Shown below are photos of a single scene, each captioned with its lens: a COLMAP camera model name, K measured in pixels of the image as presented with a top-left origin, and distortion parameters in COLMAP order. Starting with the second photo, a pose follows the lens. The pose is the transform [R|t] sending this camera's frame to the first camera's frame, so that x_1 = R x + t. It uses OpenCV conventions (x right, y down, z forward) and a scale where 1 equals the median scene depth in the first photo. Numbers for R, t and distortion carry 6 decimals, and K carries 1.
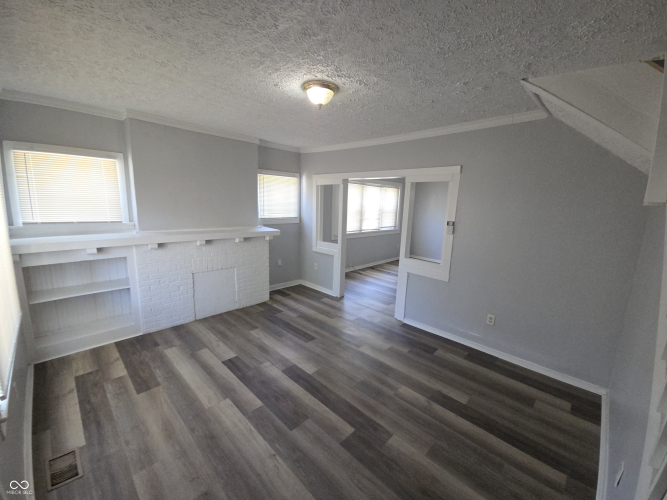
lens RADIAL K [[271.7, 0, 336.2], [0, 271.7, 248.7], [0, 0, 1]] dist [0.000137, -0.000420]
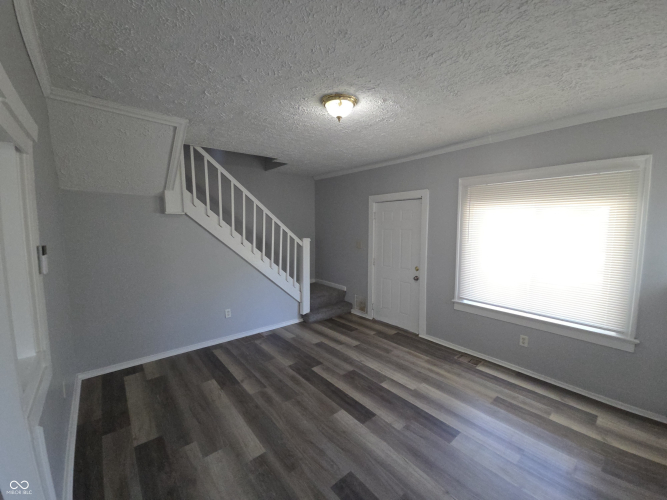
lens RADIAL K [[271.7, 0, 336.2], [0, 271.7, 248.7], [0, 0, 1]] dist [0.000137, -0.000420]
pose [[-0.994609, -0.045842, 0.093017, -0.120053], [-0.019611, 0.963949, 0.265364, -0.251209], [-0.101829, 0.262109, -0.959651, 1.535357]]
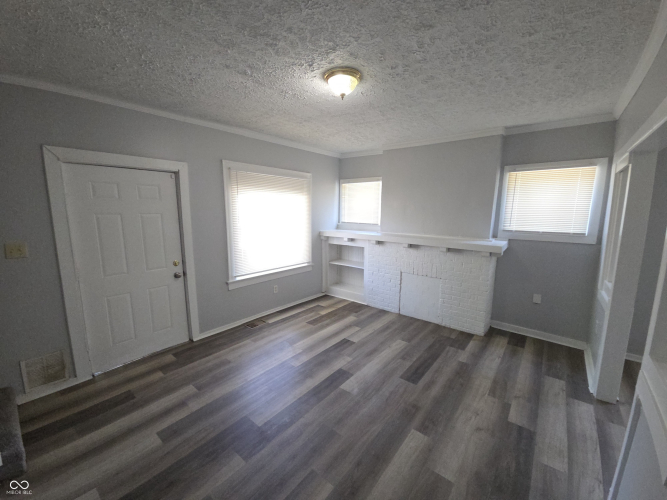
lens RADIAL K [[271.7, 0, 336.2], [0, 271.7, 248.7], [0, 0, 1]] dist [0.000137, -0.000420]
pose [[0.091054, 0.111296, -0.989607, 0.682053], [-0.180202, 0.979172, 0.093542, -0.073614], [0.979406, 0.169812, 0.109213, 0.723235]]
